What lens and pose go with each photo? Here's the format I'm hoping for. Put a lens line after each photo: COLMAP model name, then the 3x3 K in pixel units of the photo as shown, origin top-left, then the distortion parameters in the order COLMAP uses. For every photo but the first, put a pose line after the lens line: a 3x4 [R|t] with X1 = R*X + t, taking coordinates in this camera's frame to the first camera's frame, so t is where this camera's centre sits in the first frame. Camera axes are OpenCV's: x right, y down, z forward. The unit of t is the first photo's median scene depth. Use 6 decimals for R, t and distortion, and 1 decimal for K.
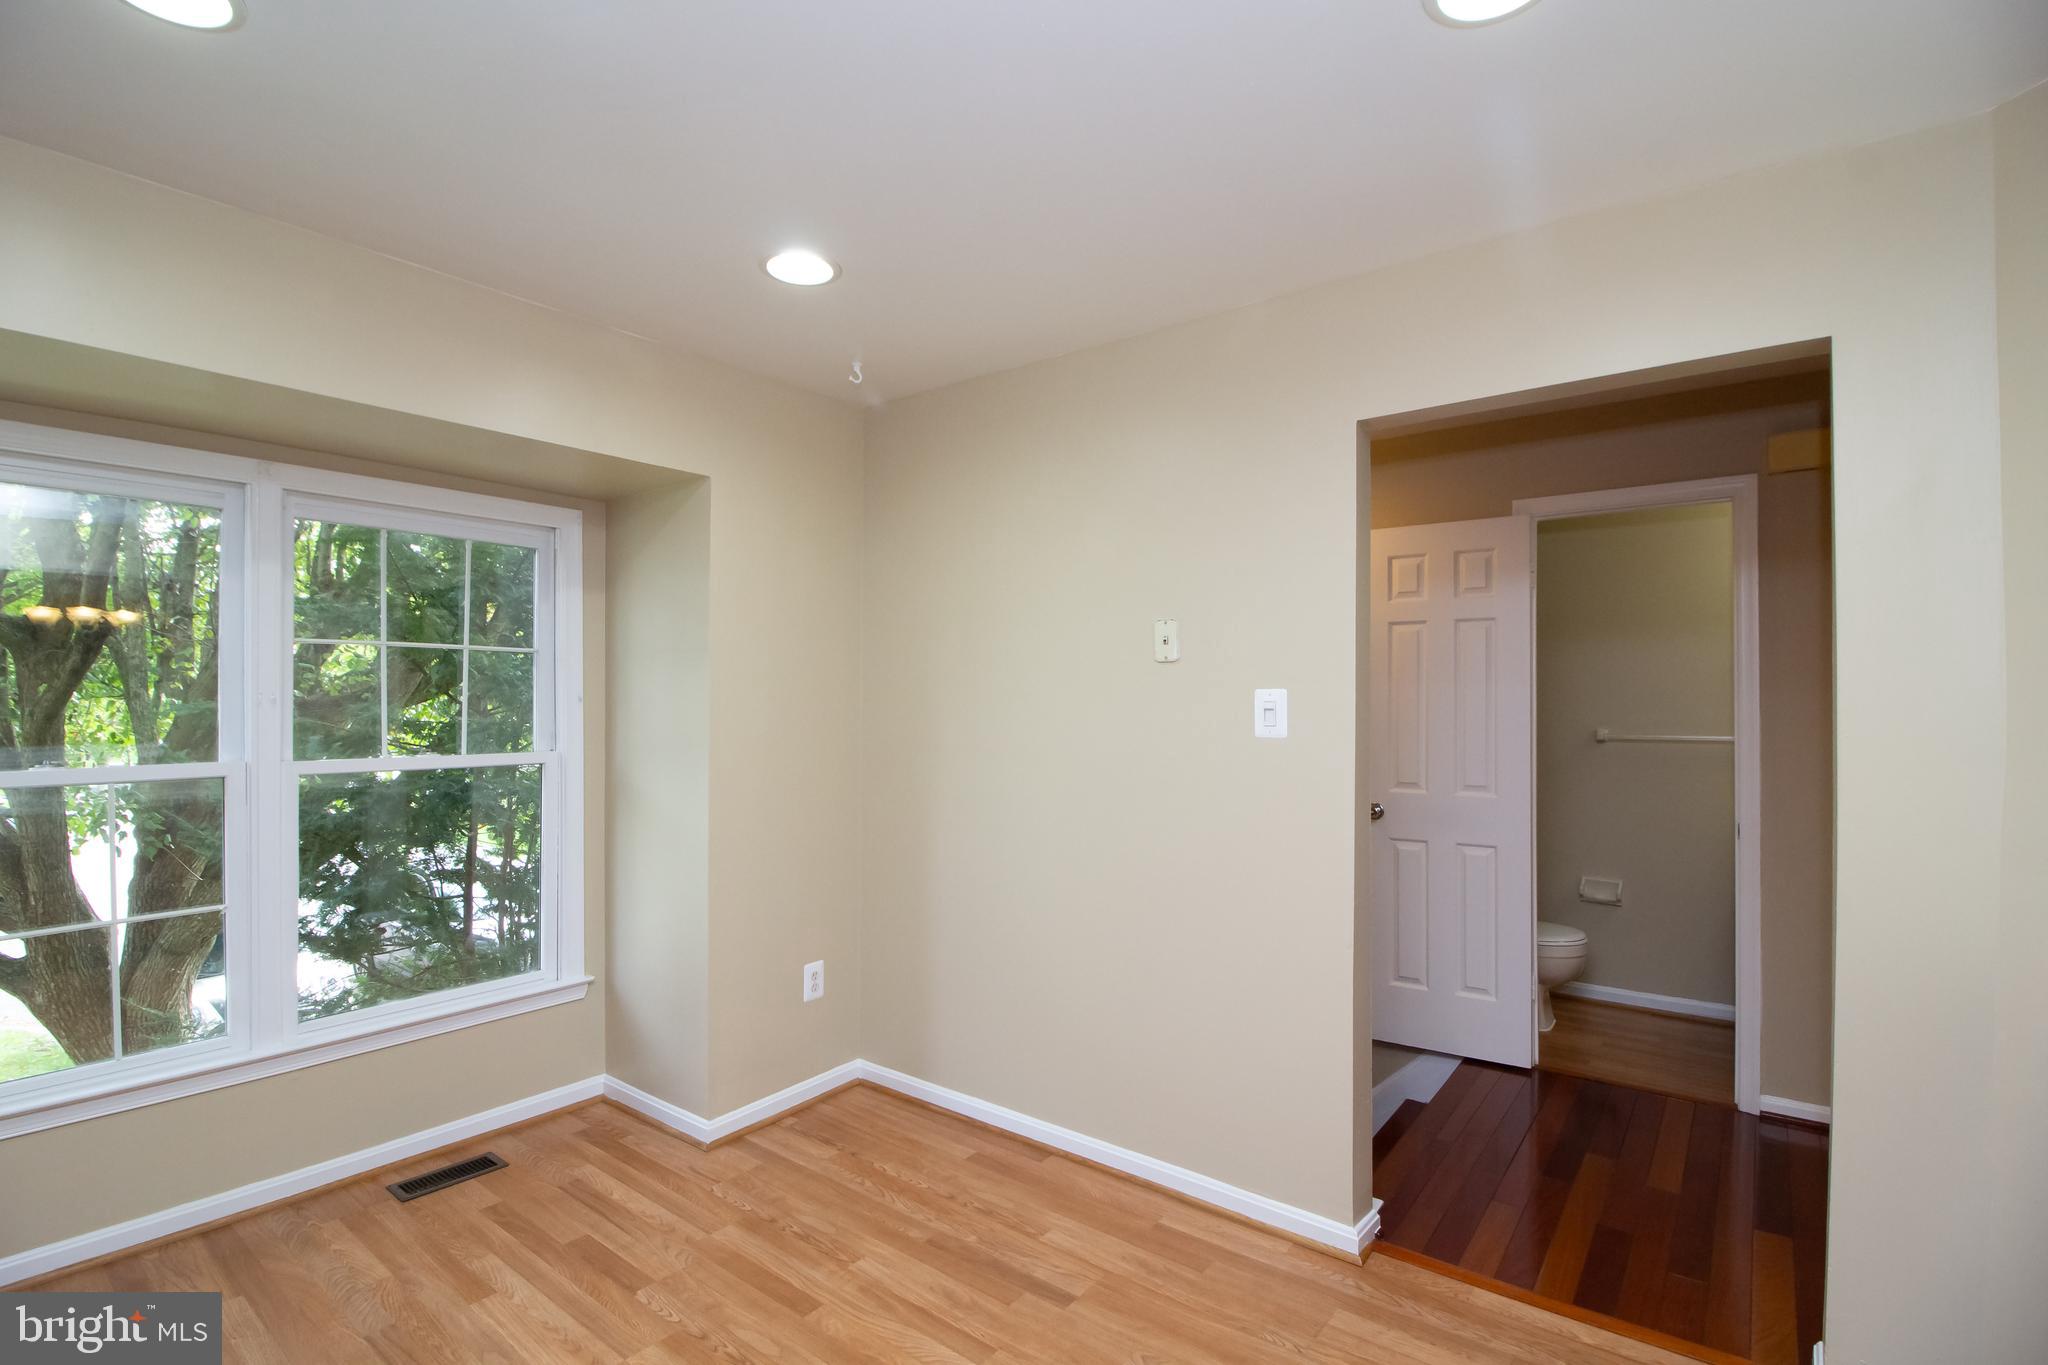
lens RADIAL K [[960.1, 0, 1022.4], [0, 960.1, 671.1], [0, 0, 1]] dist [0.001697, -0.010144]
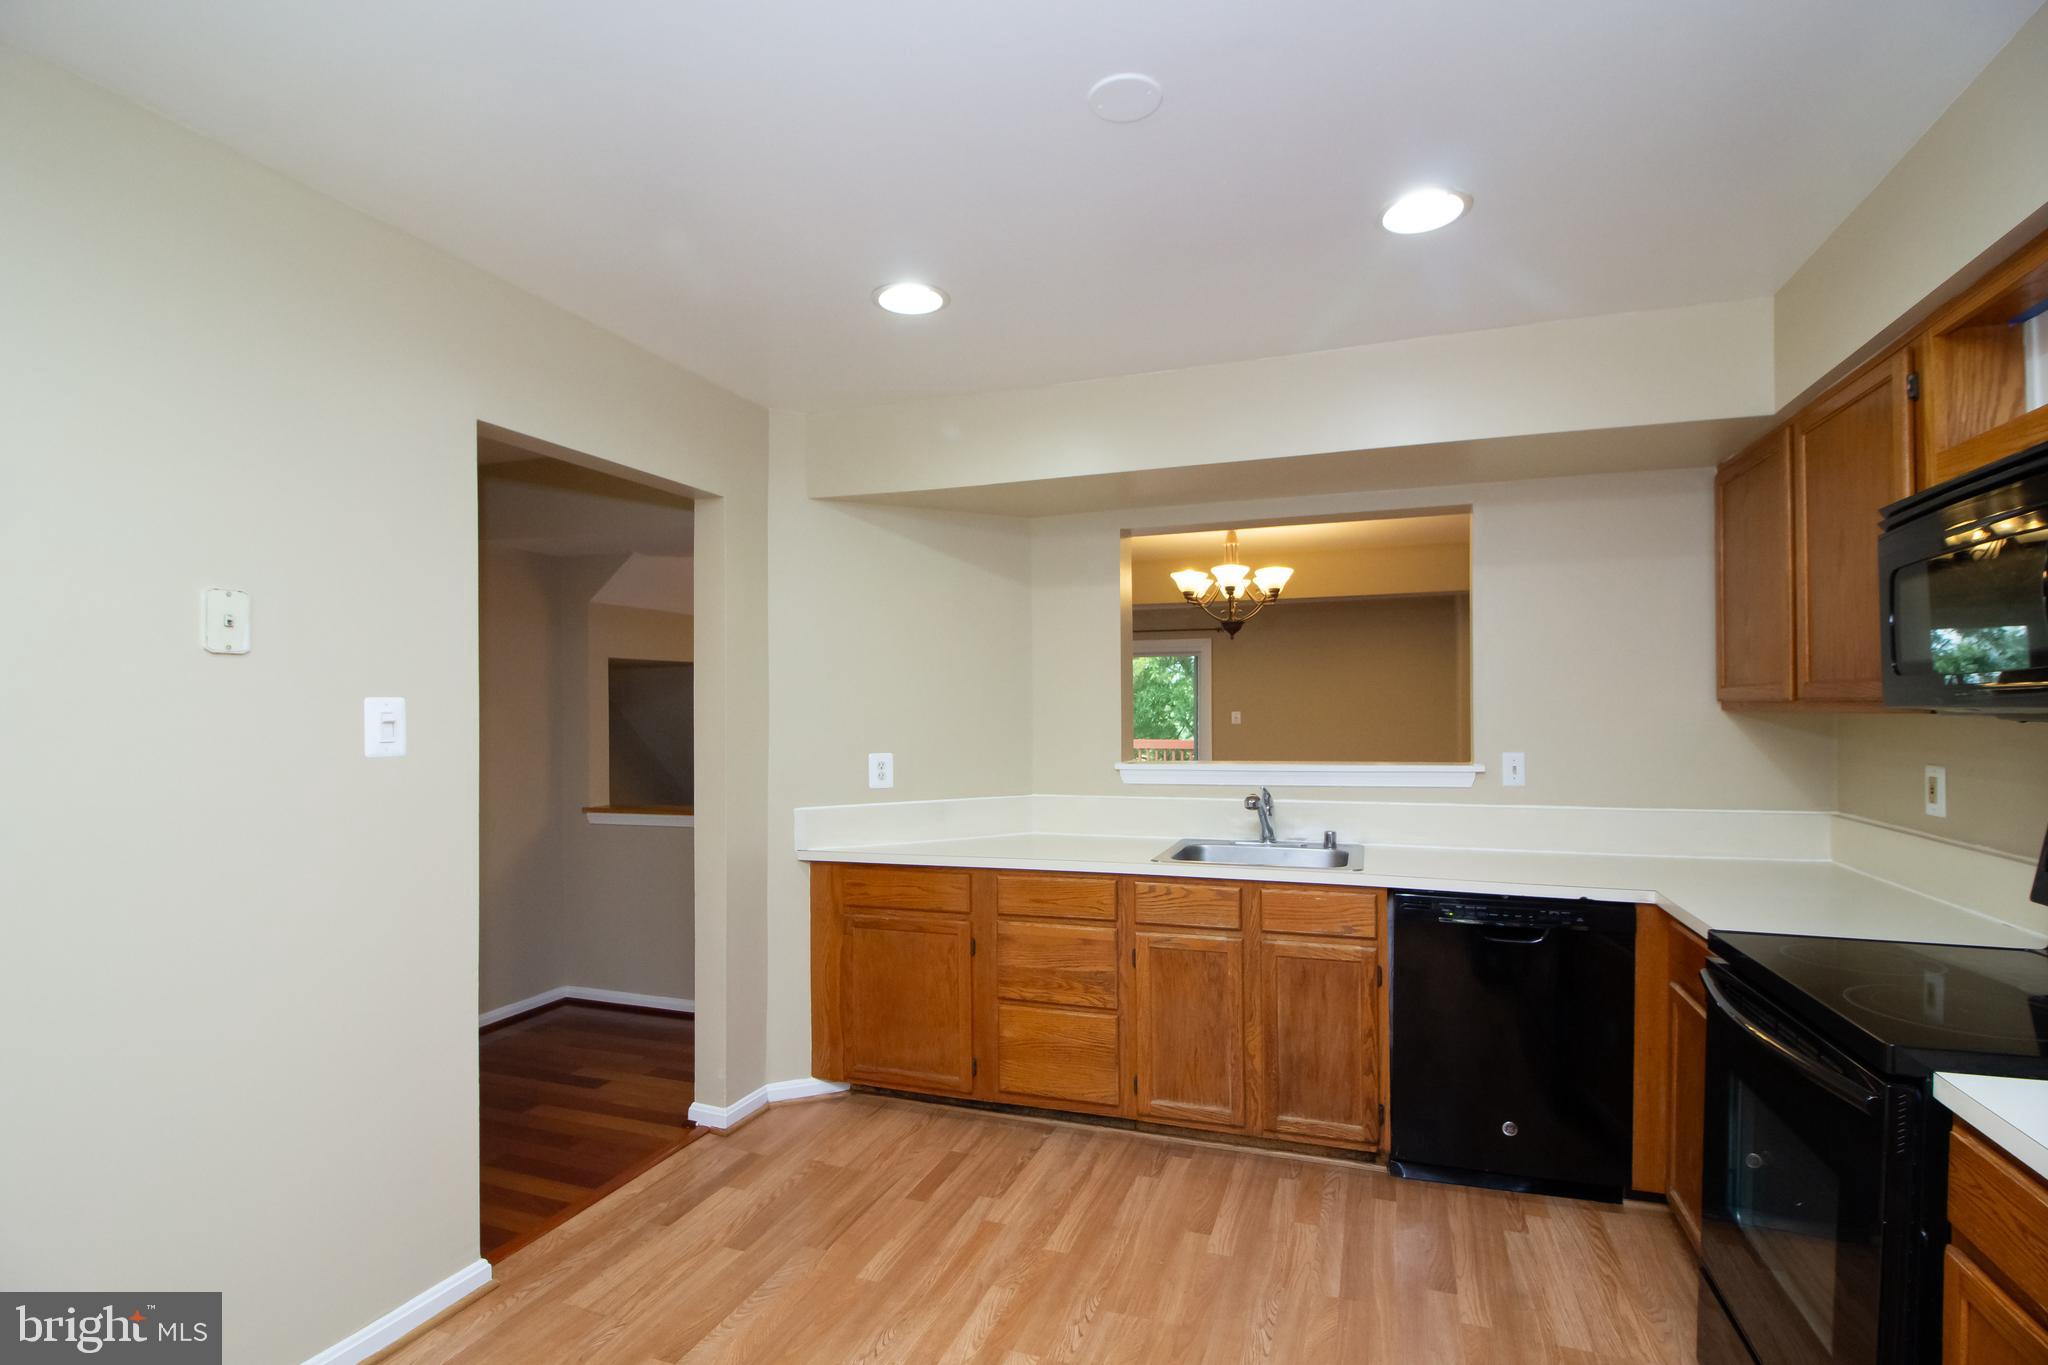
lens RADIAL K [[960.1, 0, 1022.4], [0, 960.1, 671.1], [0, 0, 1]] dist [0.001697, -0.010144]
pose [[-0.297890, 0.038142, 0.953838, -0.697054], [-0.030283, 0.998321, -0.049378, 0.019845], [-0.954120, -0.043594, -0.296235, 0.728730]]
